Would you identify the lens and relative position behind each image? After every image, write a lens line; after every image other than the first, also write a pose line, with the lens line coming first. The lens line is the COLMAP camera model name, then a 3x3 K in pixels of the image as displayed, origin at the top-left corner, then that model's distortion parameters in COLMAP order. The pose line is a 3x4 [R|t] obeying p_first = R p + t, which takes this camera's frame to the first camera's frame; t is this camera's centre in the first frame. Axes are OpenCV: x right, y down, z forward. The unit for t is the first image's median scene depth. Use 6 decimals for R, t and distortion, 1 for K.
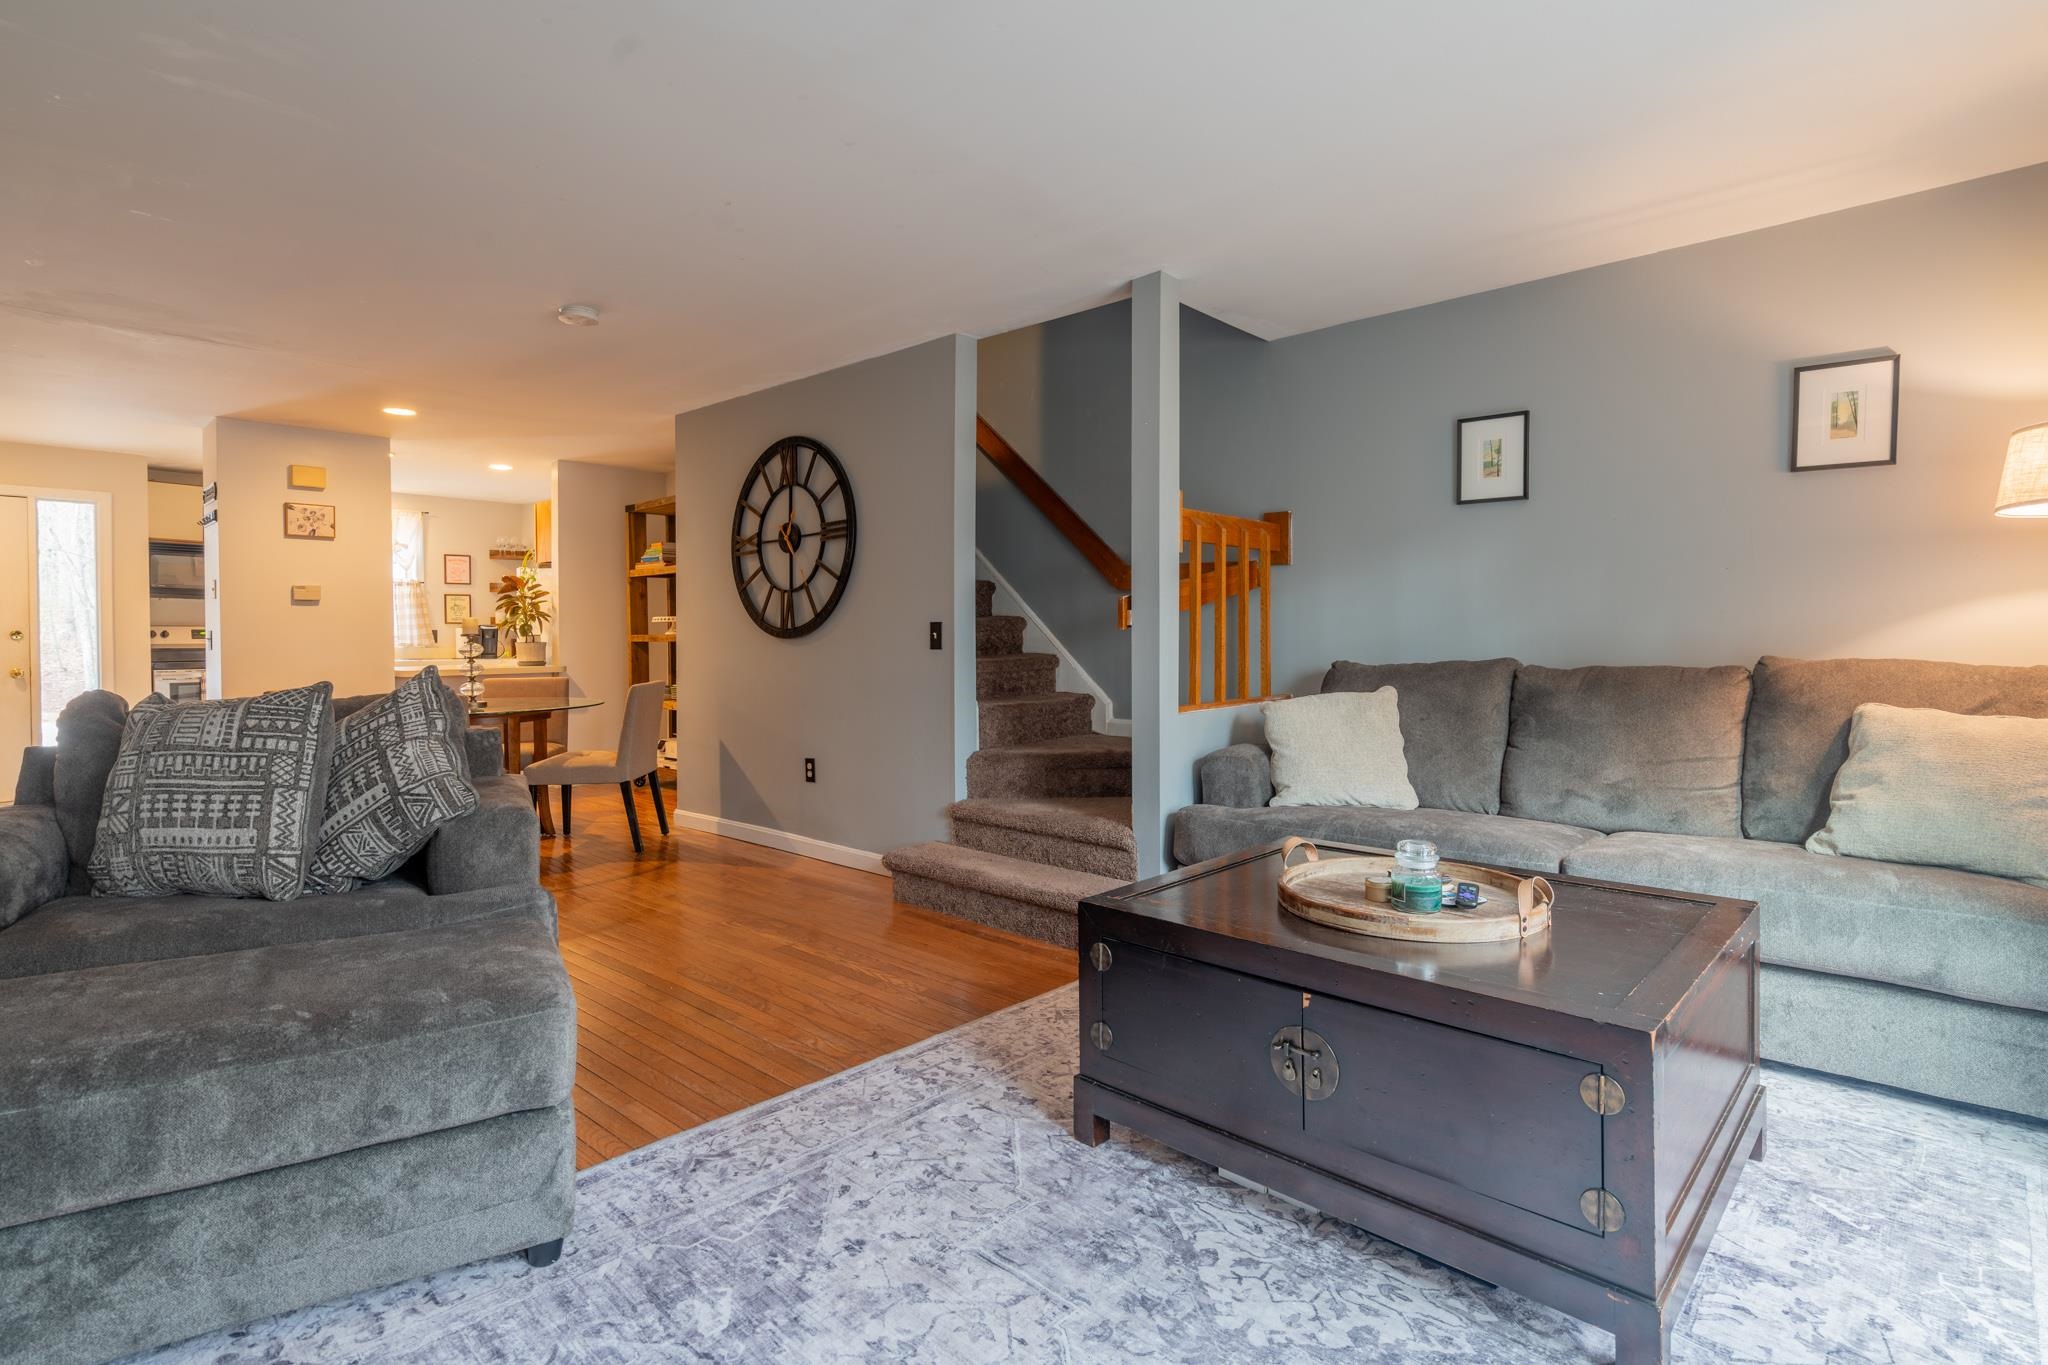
lens RADIAL K [[1016.8, 0, 1029.2], [0, 1016.8, 624.8], [0, 0, 1]] dist [0.000339, -0.000303]
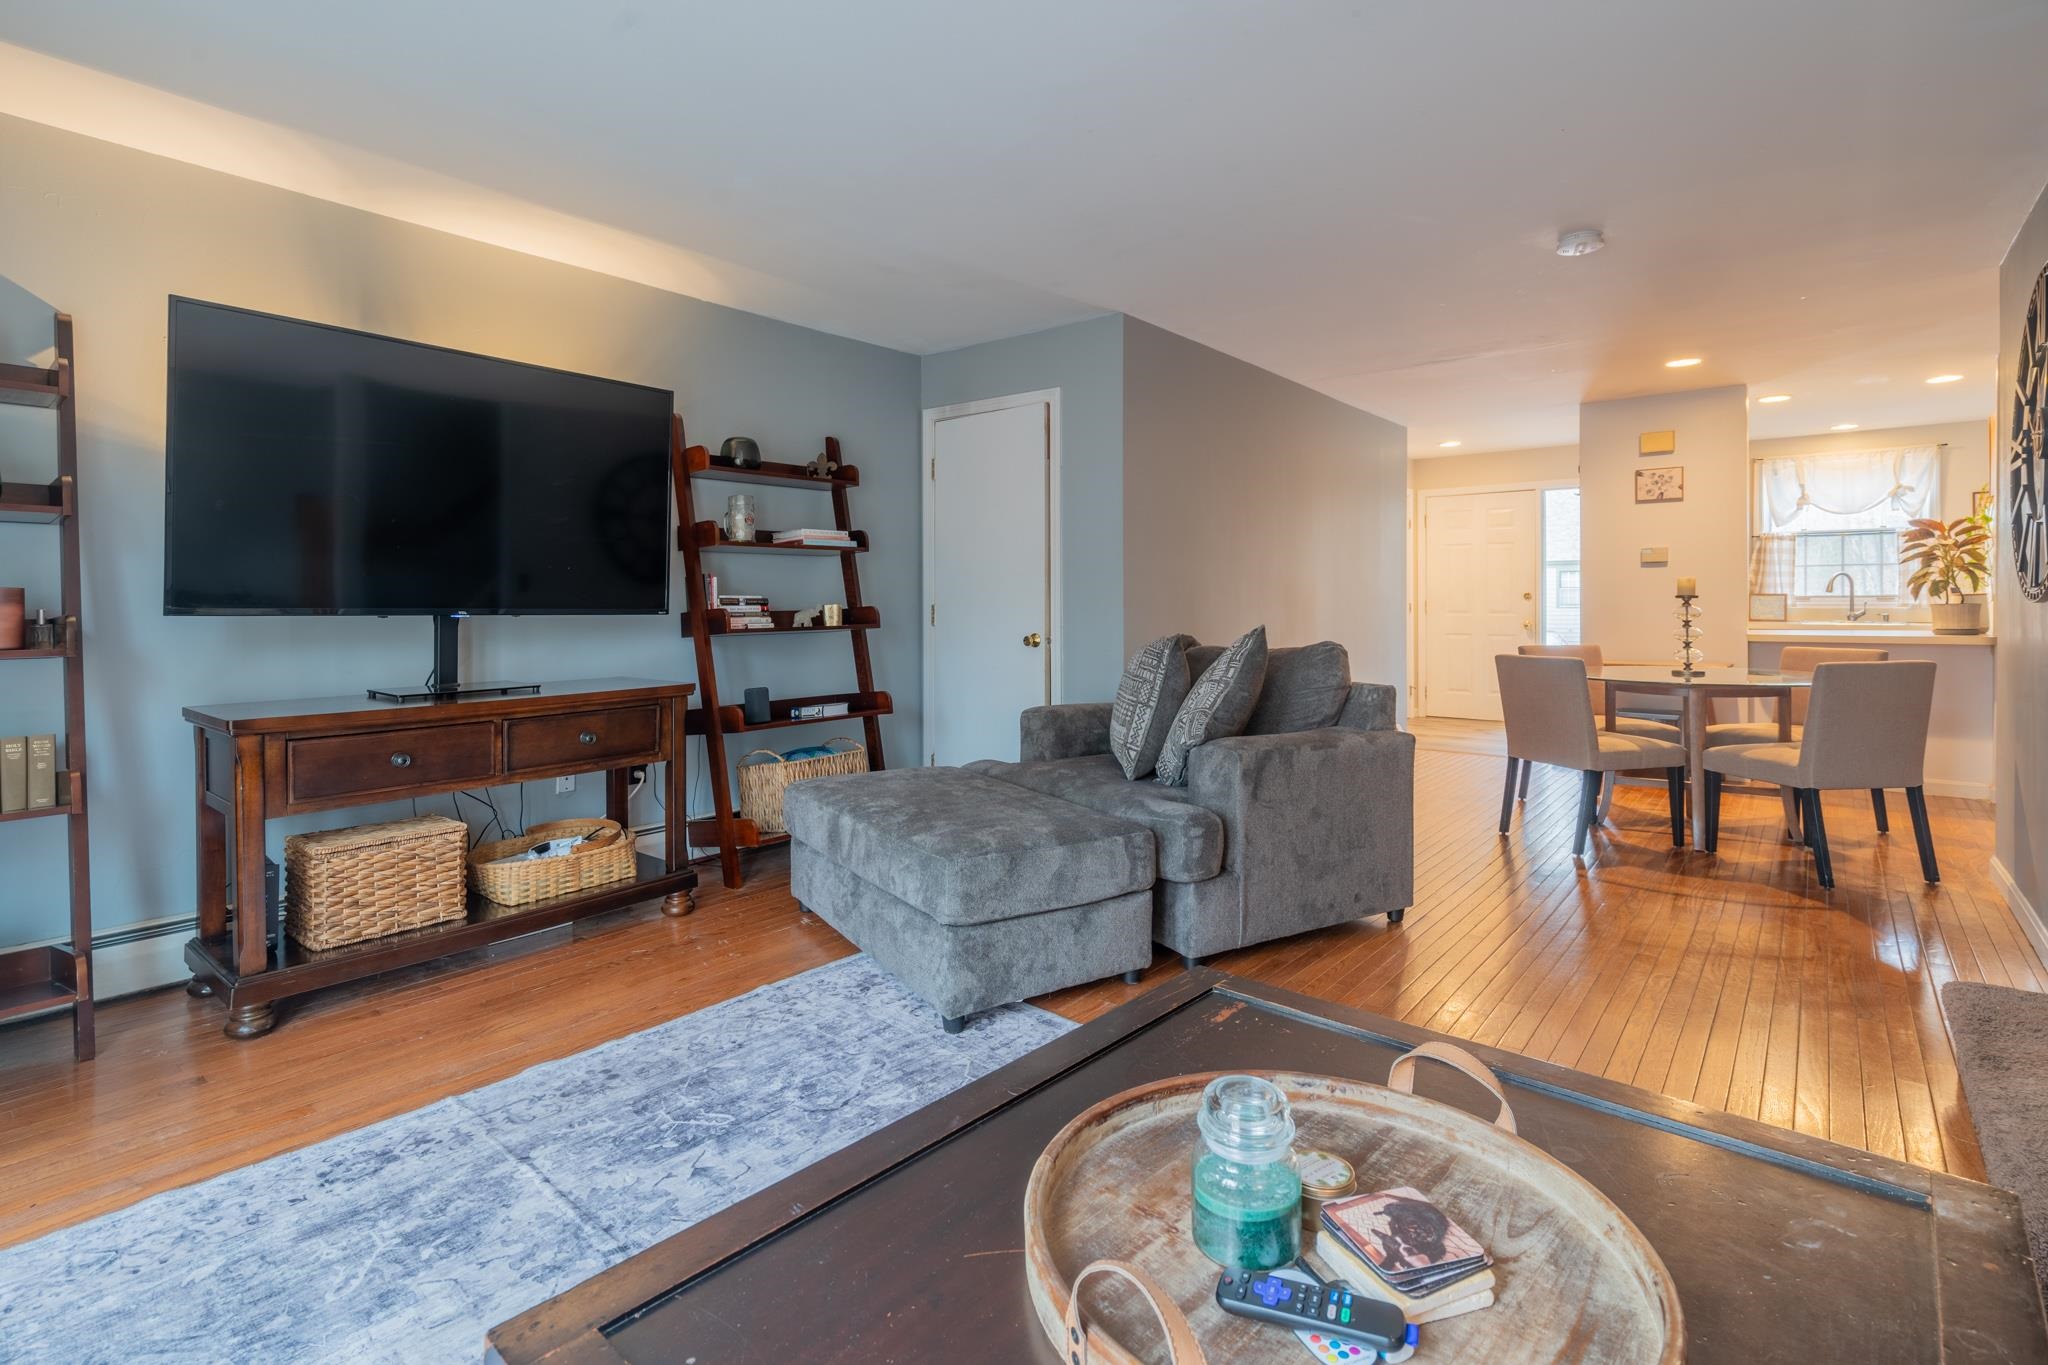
lens RADIAL K [[980.0, 0, 982.5], [0, 980.0, 621.7], [0, 0, 1]] dist [-0.000892, -0.000195]
pose [[0.046505, 0.025606, -0.998590, 0.660231], [0.014038, 0.999556, 0.026285, 0.001281], [0.998819, -0.015240, 0.046125, 0.708729]]
